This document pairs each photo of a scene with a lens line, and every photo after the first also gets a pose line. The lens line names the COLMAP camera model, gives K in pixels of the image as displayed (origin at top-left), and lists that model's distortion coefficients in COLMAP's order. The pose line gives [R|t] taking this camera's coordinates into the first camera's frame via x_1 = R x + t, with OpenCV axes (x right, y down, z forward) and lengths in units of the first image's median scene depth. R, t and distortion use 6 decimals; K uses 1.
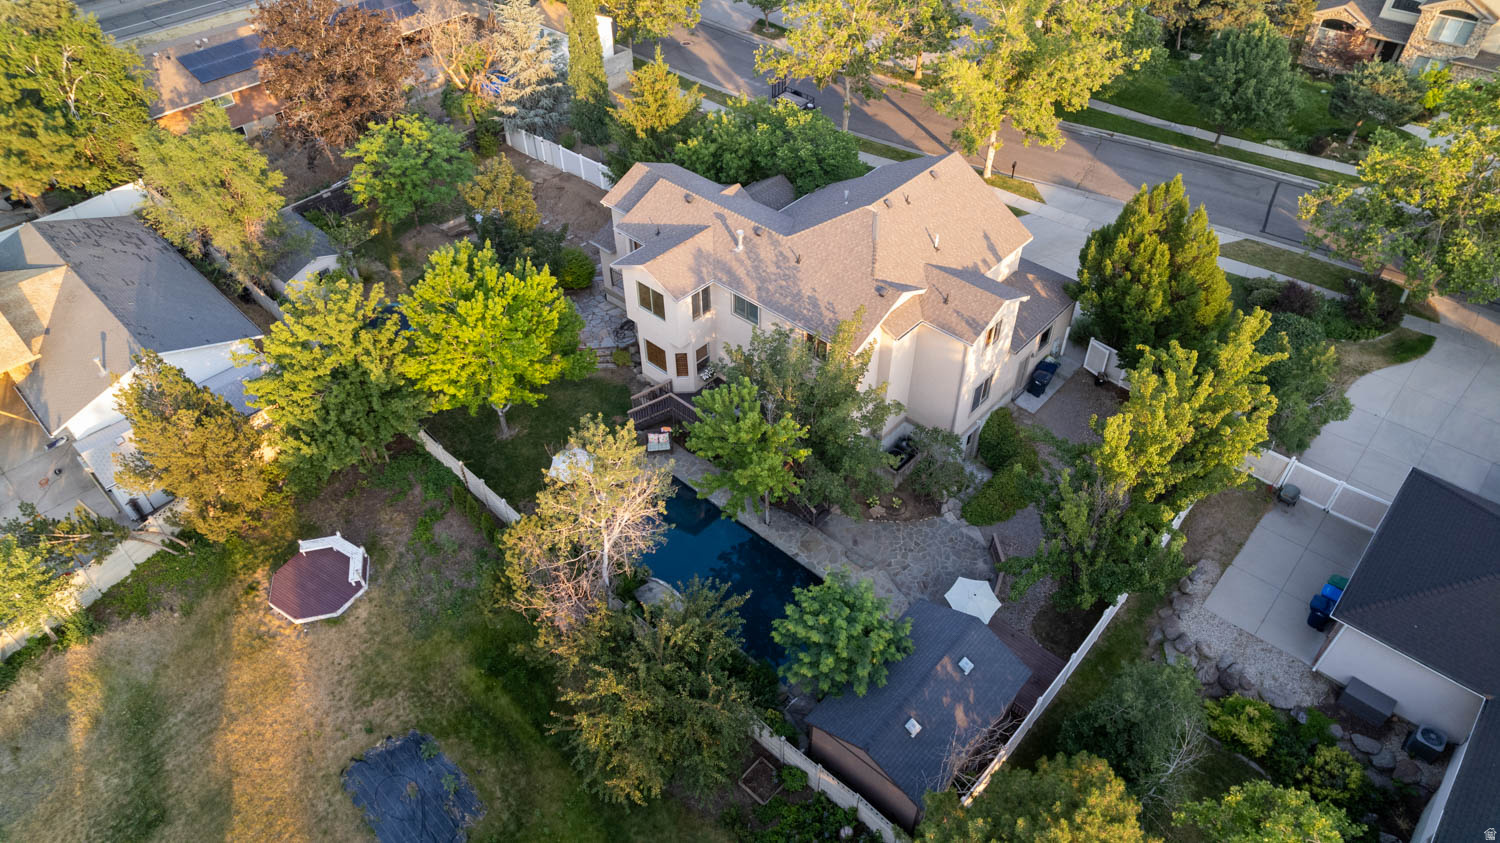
lens RADIAL K [[957.3, 0, 756.0], [0, 957.3, 423.8], [0, 0, 1]] dist [-0.079943, 0.075318]
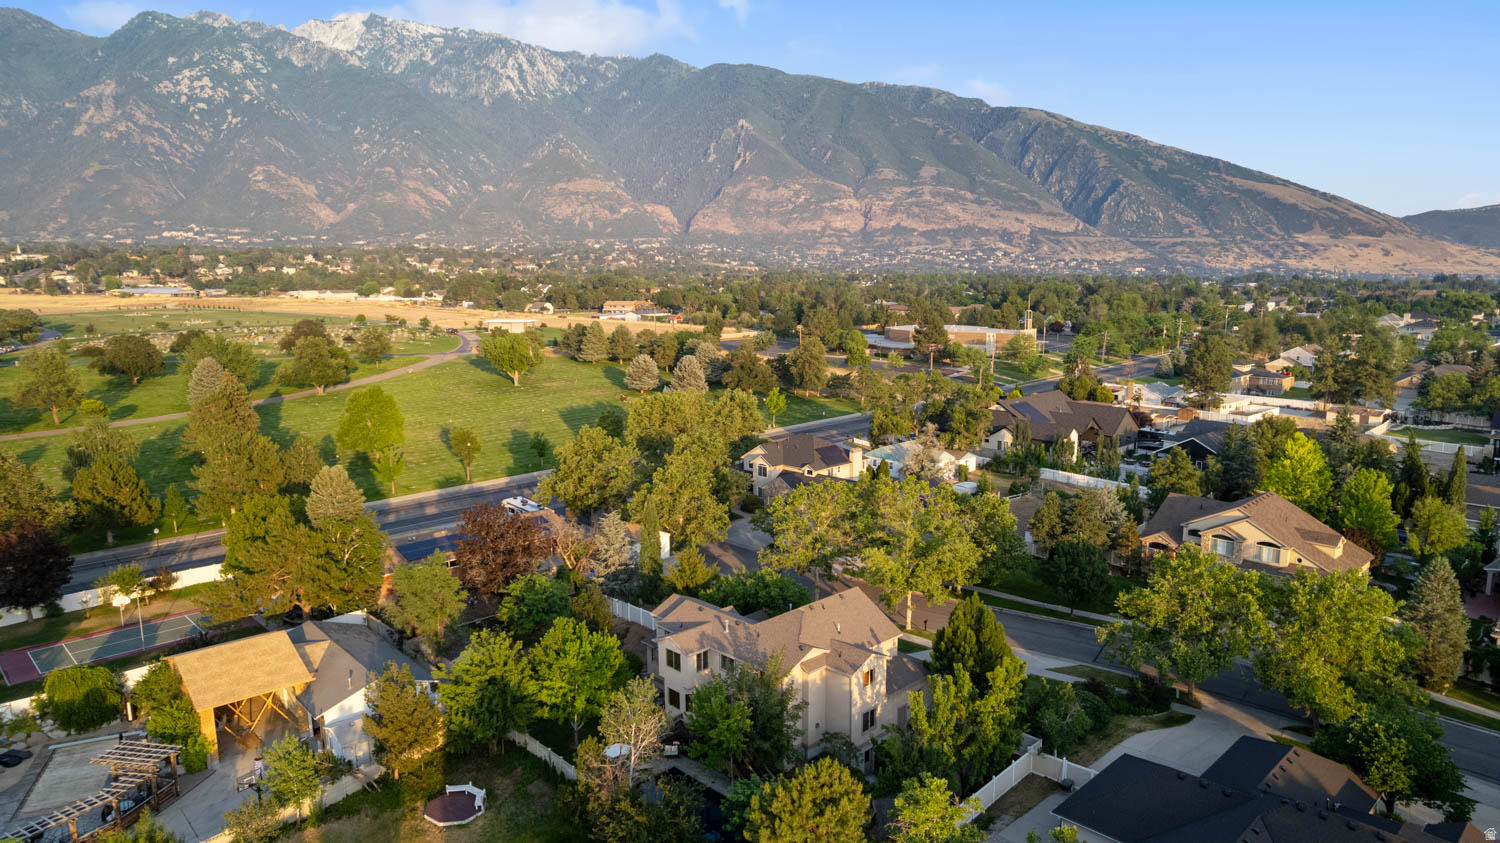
lens RADIAL K [[957.3, 0, 756.0], [0, 957.3, 423.8], [0, 0, 1]] dist [-0.079943, 0.075318]
pose [[0.997731, 0.009430, -0.066656, 0.149575], [-0.044689, 0.833287, -0.551031, 0.457973], [0.050347, 0.552760, 0.831818, -0.655220]]
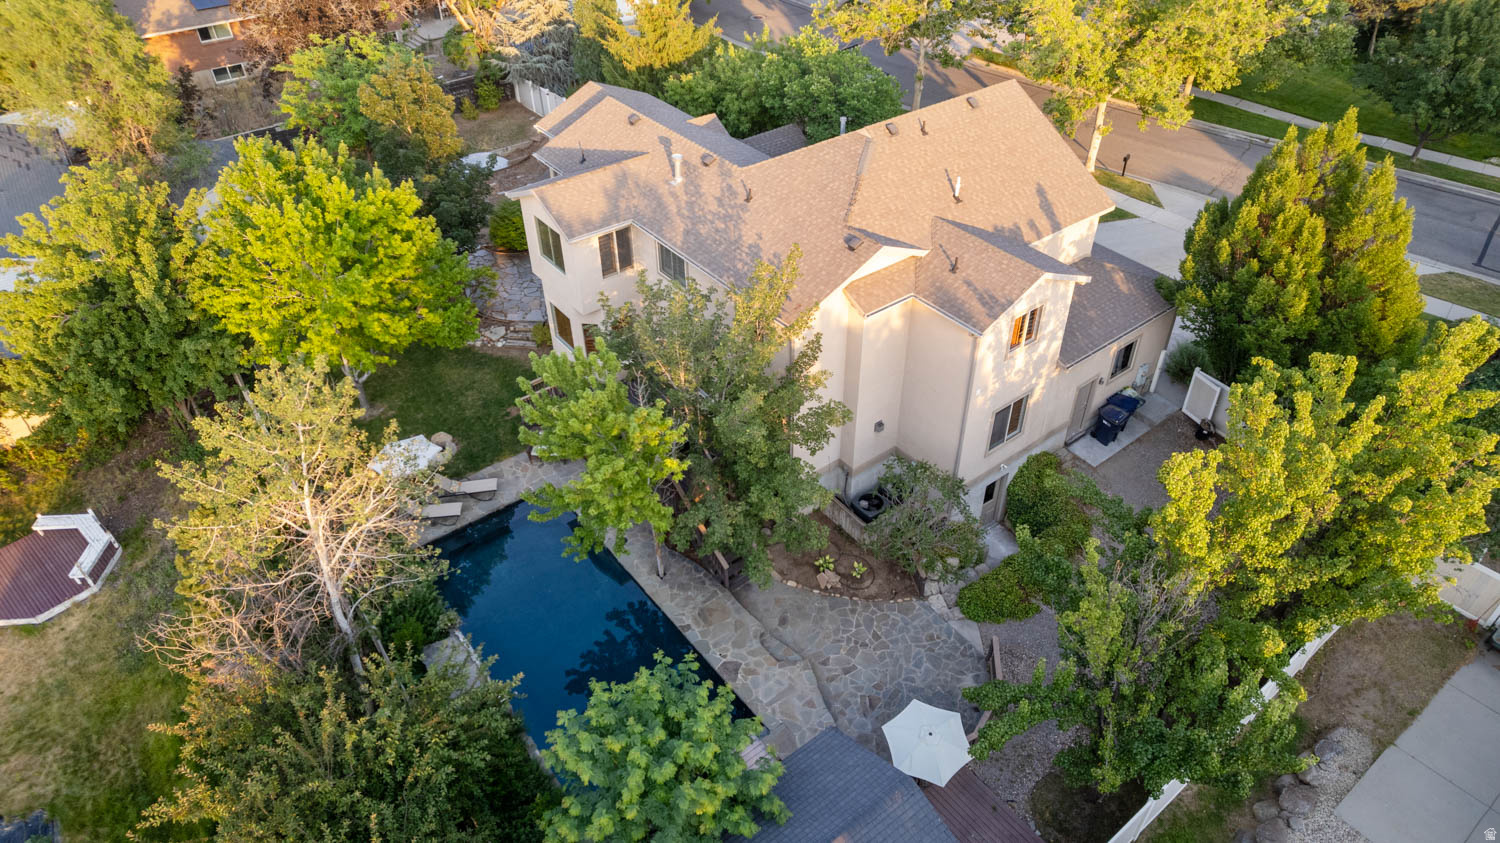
lens RADIAL K [[957.3, 0, 756.0], [0, 957.3, 423.8], [0, 0, 1]] dist [-0.079943, 0.075318]
pose [[0.984131, 0.108253, -0.140597, 0.159539], [-0.117258, 0.991441, -0.057404, 0.028149], [0.133180, 0.072979, 0.988401, 0.325462]]
